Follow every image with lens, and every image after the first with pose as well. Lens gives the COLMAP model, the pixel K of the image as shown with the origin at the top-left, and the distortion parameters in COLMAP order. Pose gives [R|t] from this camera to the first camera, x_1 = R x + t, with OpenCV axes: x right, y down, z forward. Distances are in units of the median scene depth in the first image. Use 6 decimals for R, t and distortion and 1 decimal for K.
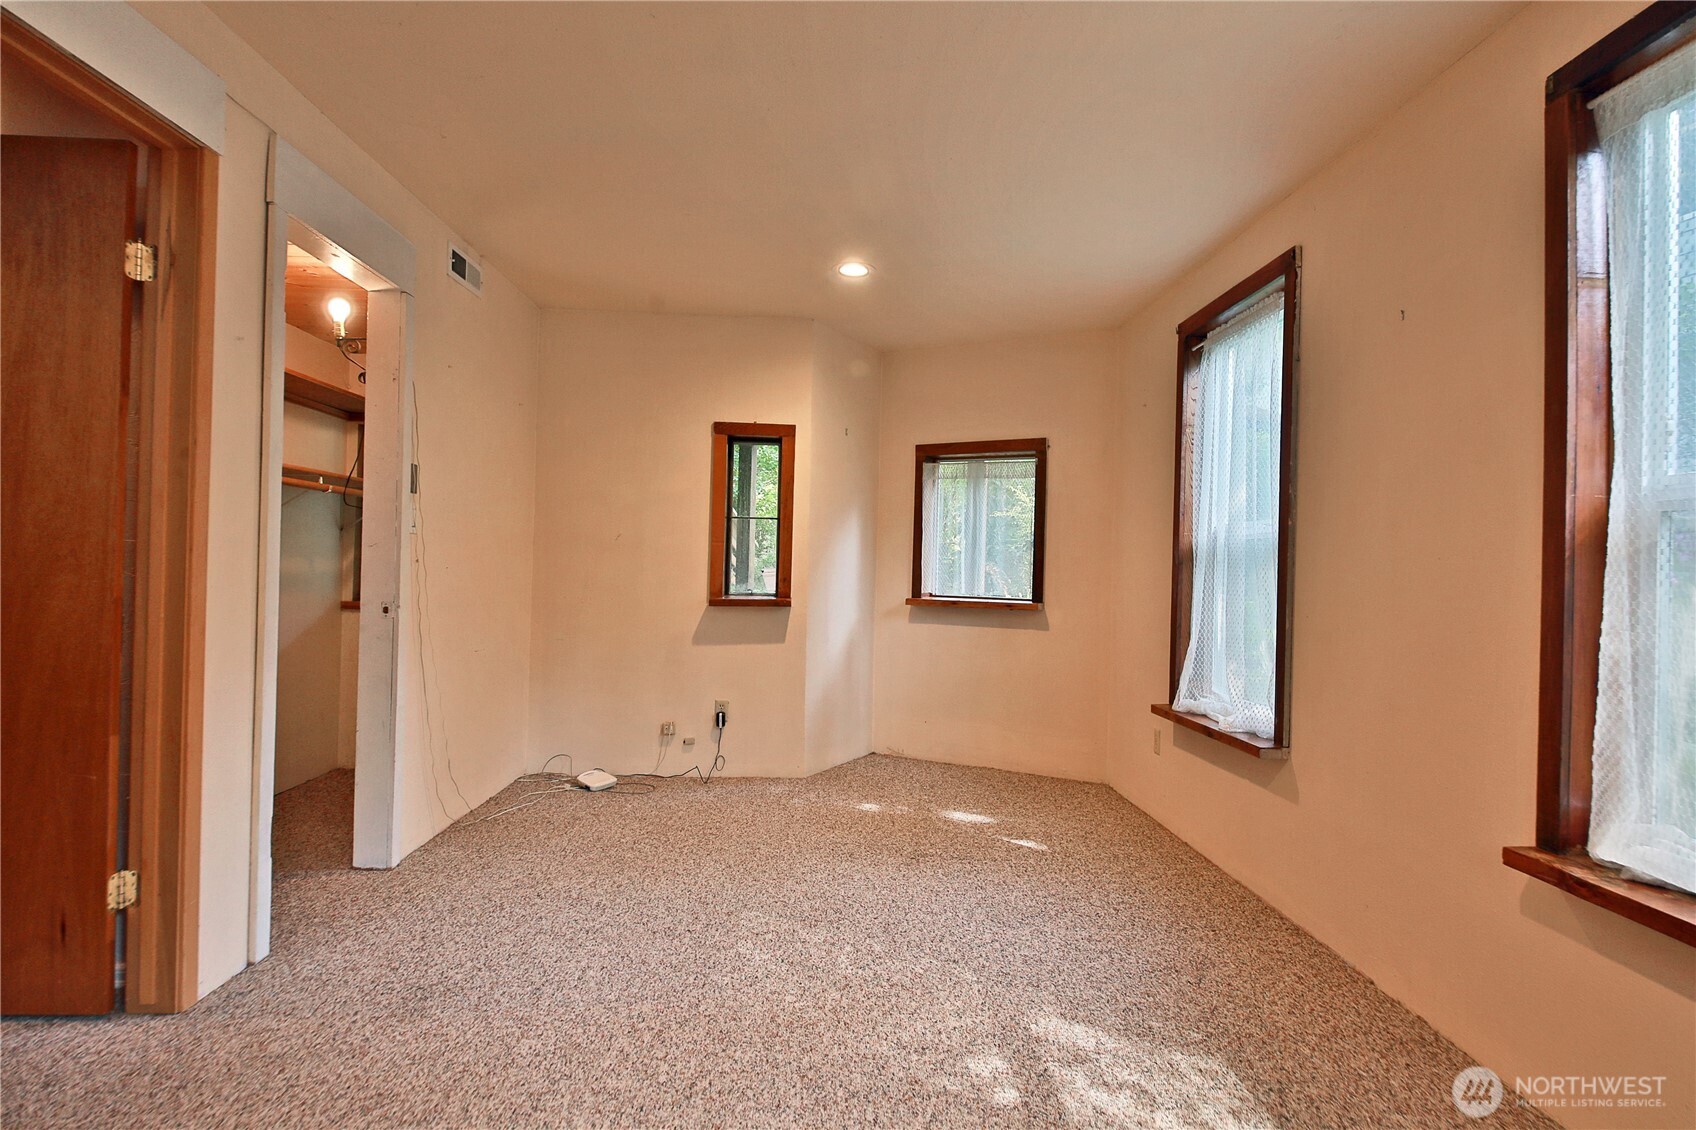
lens RADIAL K [[959.1, 0, 847.9], [0, 959.1, 565.1], [0, 0, 1]] dist [0.008751, 0.000481]
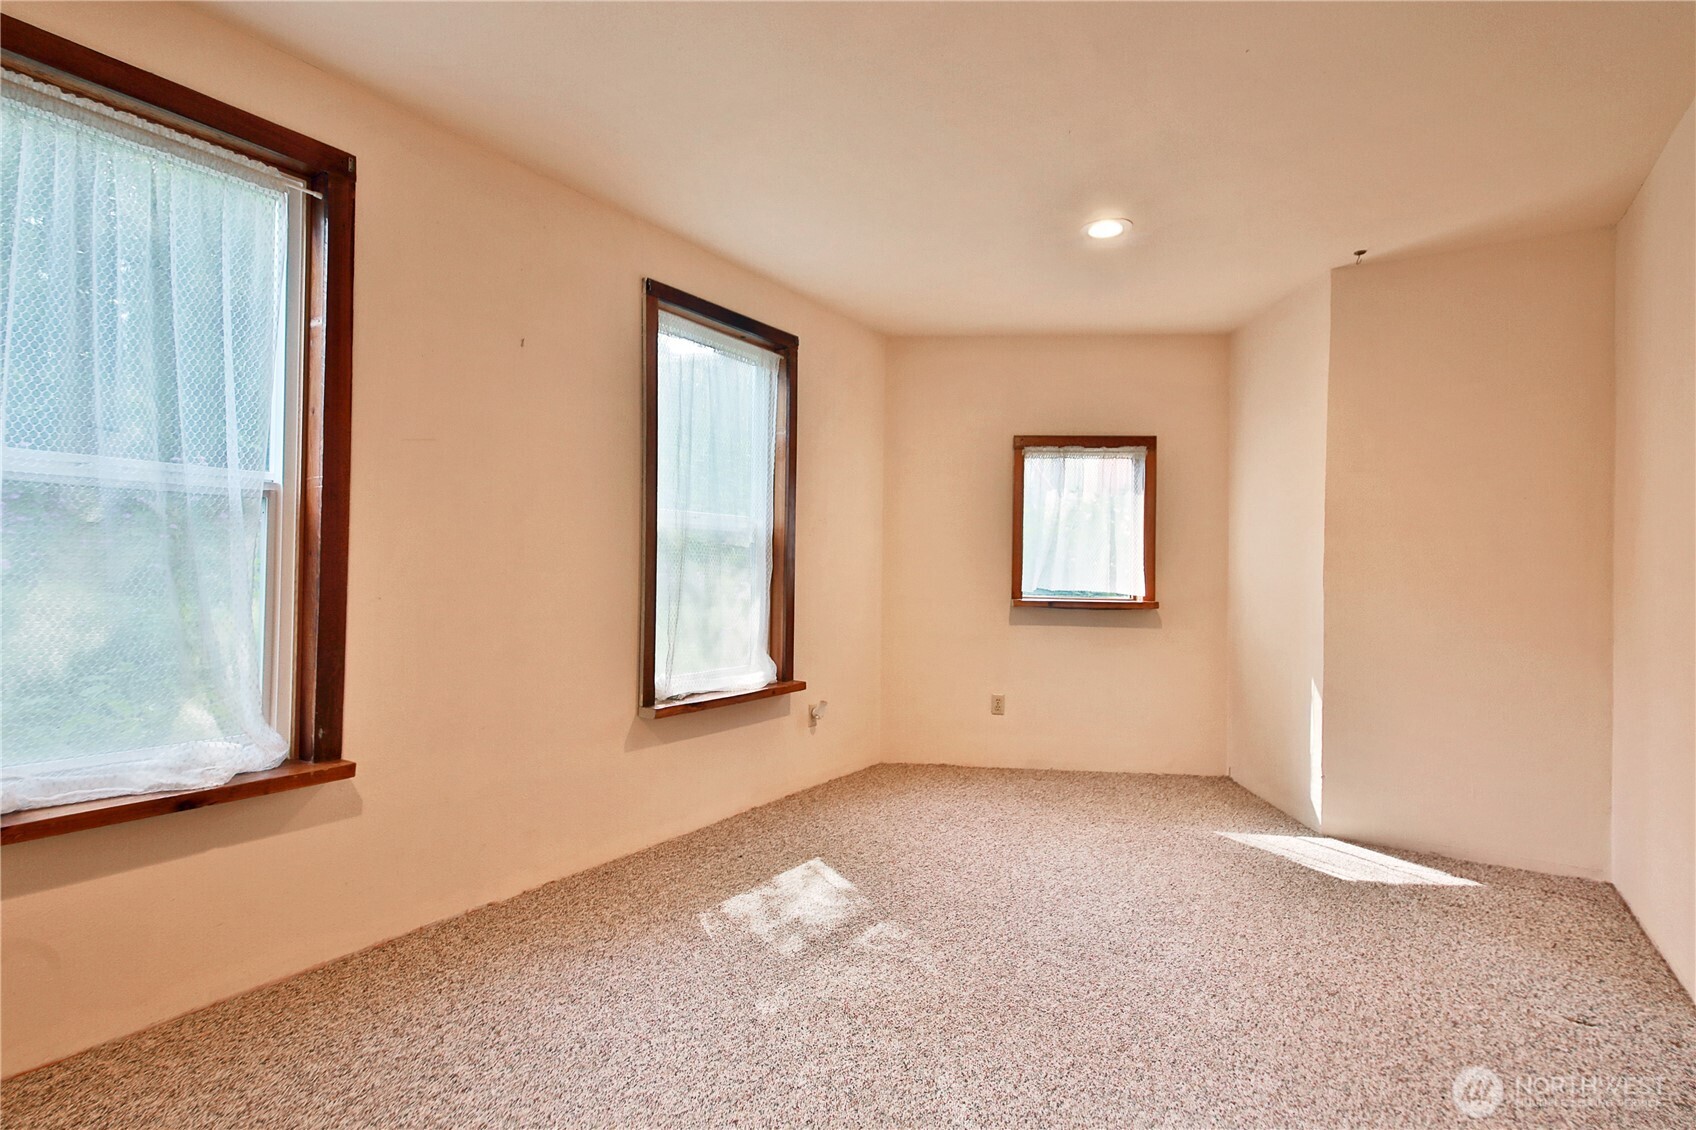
lens RADIAL K [[886.2, 0, 847.5], [0, 886.2, 563.9], [0, 0, 1]] dist [0.038338, -0.019166]
pose [[-0.832362, -0.034831, 0.553137, -0.434088], [-0.036376, 0.999305, 0.008187, 0.001823], [-0.553037, -0.013307, -0.833050, 1.851616]]
